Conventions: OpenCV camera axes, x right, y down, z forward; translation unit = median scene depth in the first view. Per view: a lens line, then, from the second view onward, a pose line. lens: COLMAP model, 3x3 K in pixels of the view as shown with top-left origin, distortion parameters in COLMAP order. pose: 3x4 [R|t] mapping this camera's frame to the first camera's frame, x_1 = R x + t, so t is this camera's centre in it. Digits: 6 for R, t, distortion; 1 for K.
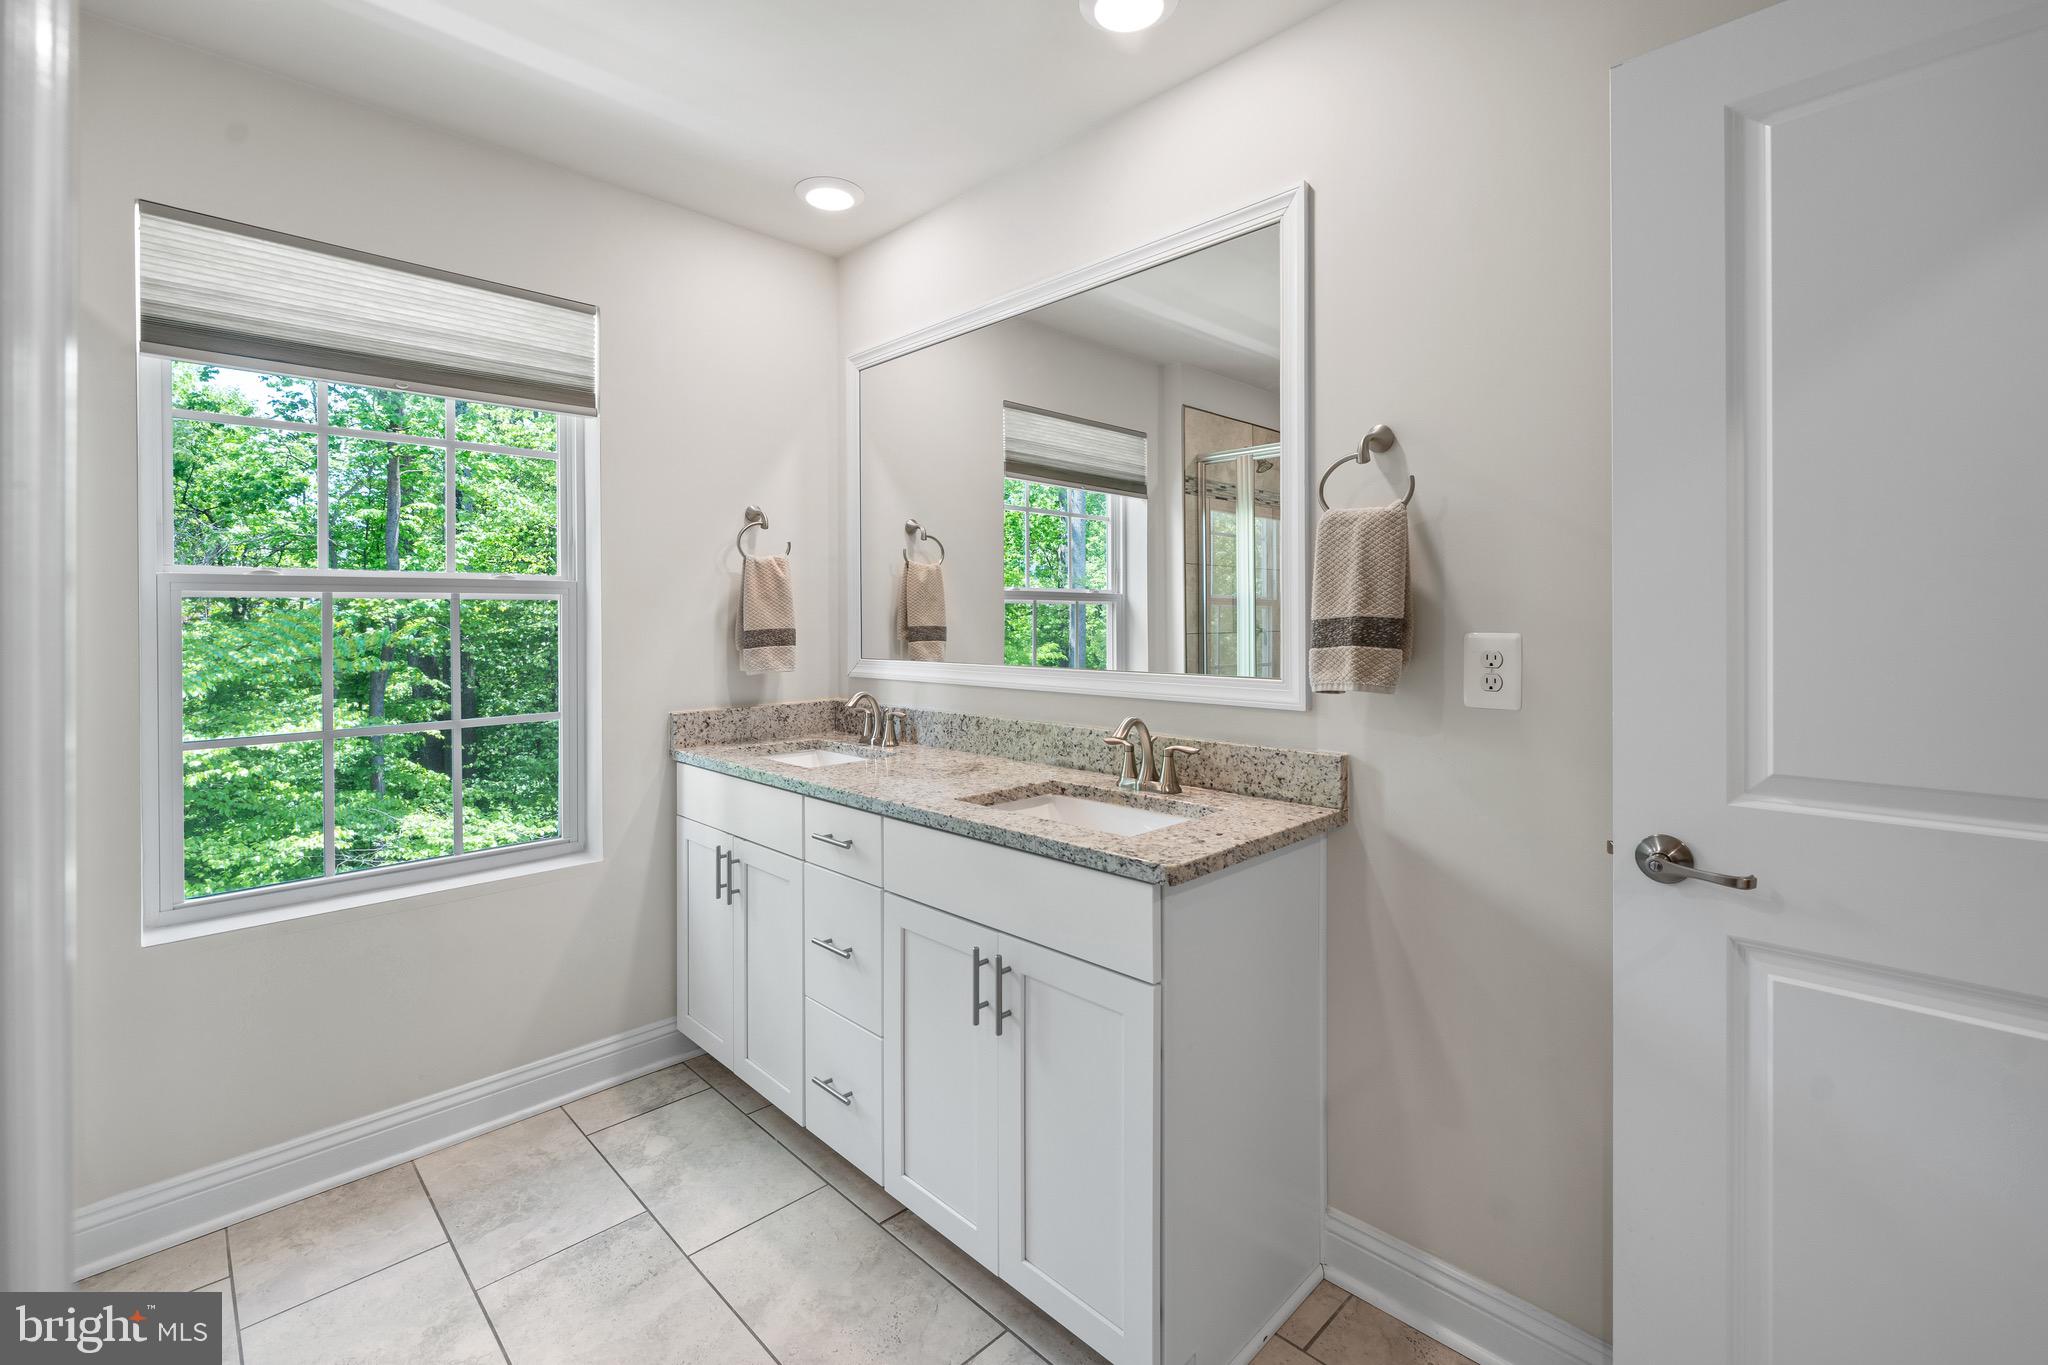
lens RADIAL K [[887.4, 0, 1022.3], [0, 887.4, 622.0], [0, 0, 1]] dist [-0.000435, -0.000181]
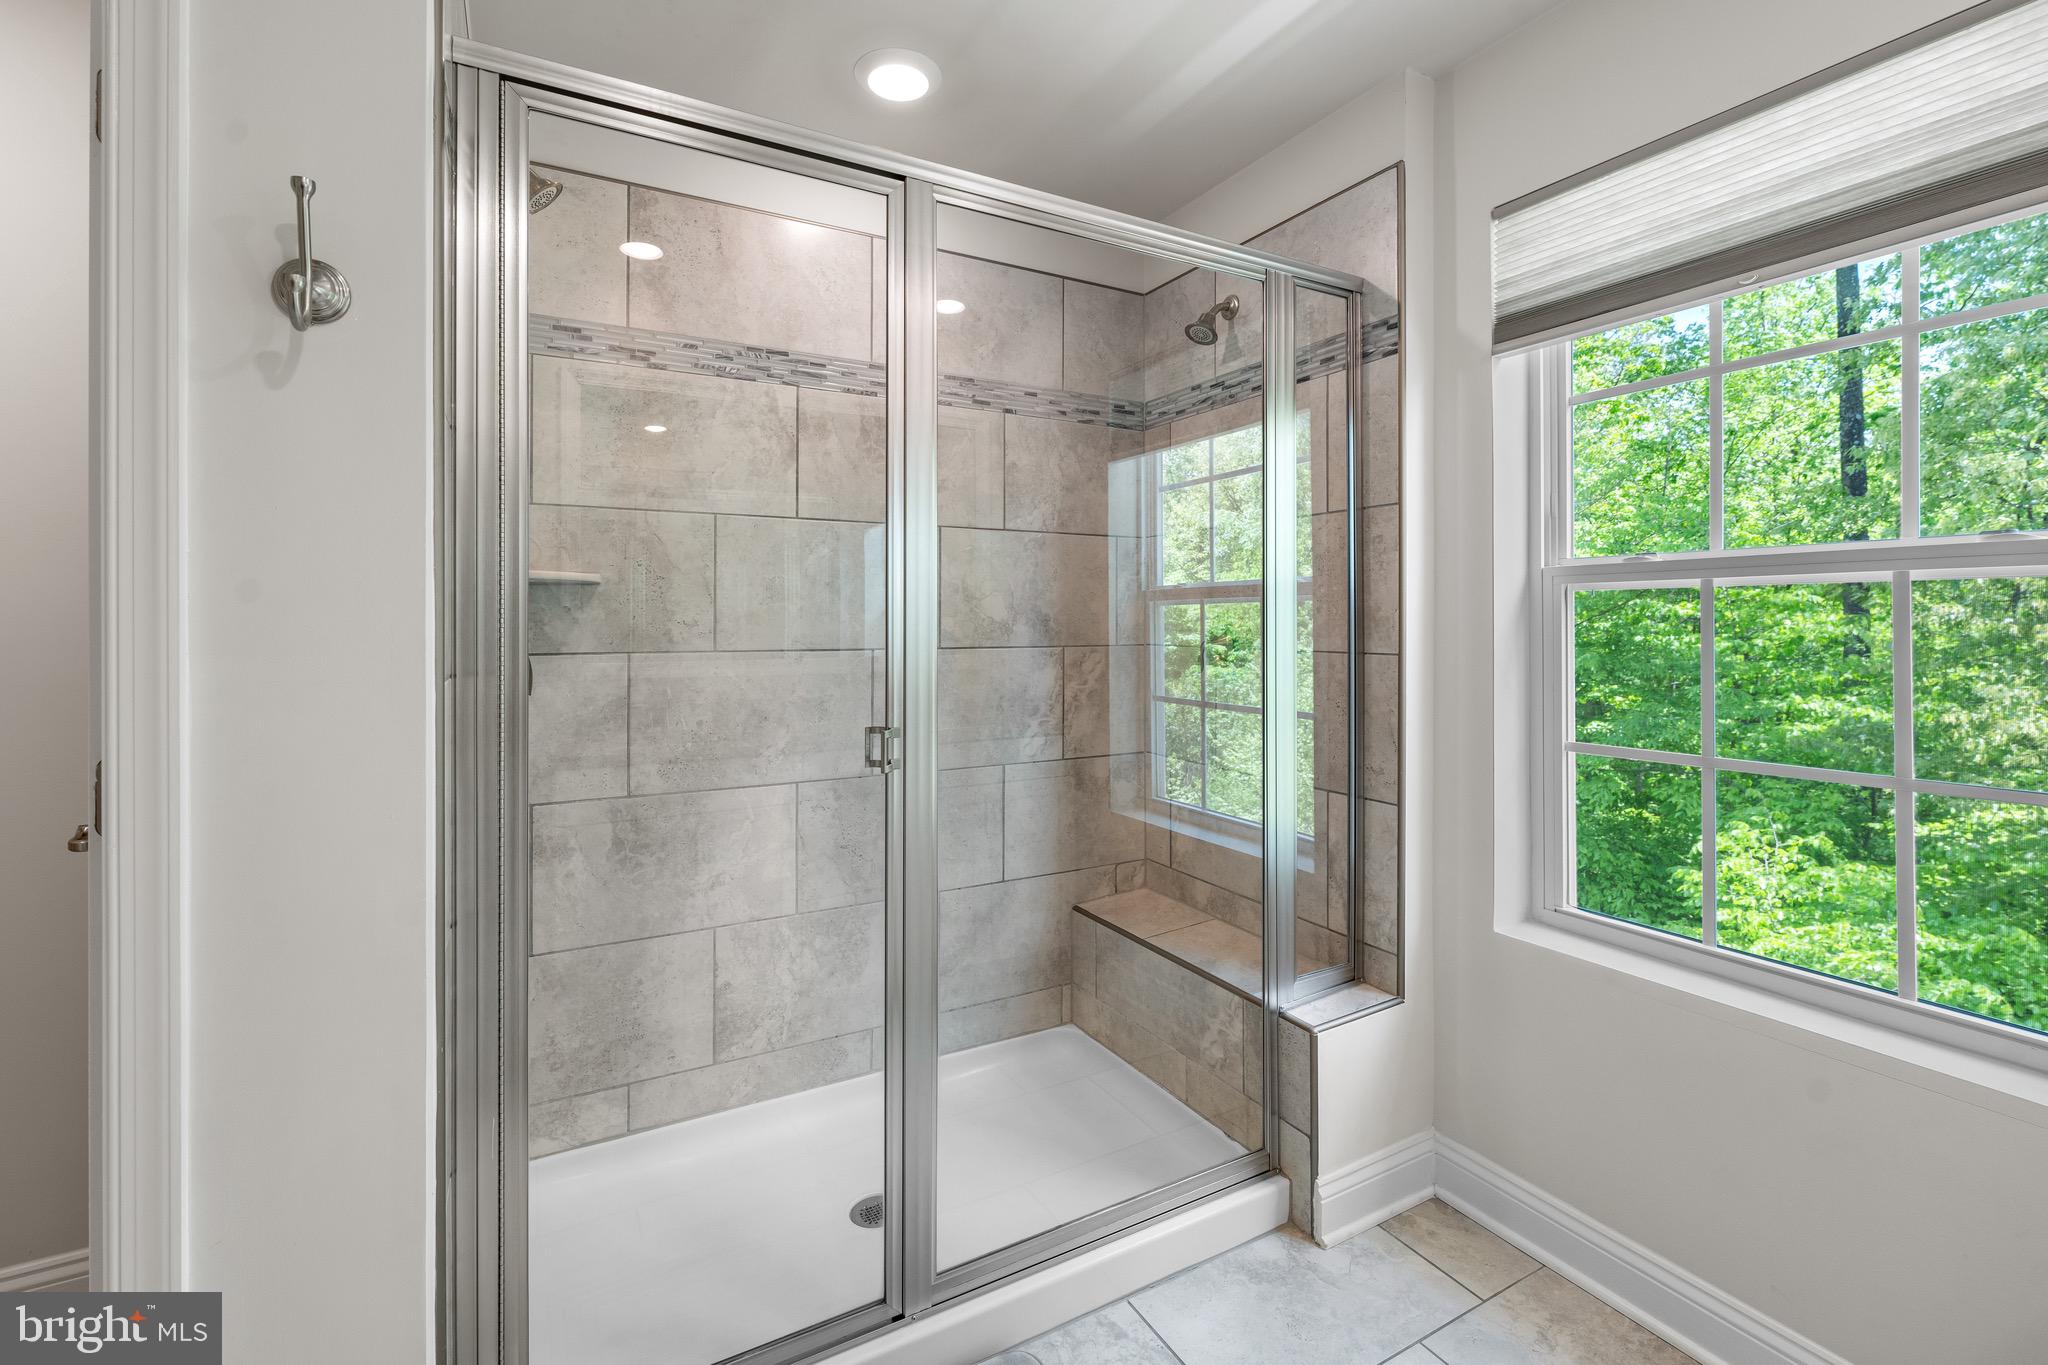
lens RADIAL K [[887.4, 0, 1022.3], [0, 887.4, 622.0], [0, 0, 1]] dist [-0.000435, -0.000181]
pose [[-0.264248, 0.007501, -0.964426, 0.145000], [-0.002794, 0.999960, 0.008543, -0.001378], [0.964451, 0.004952, -0.264216, 0.722232]]
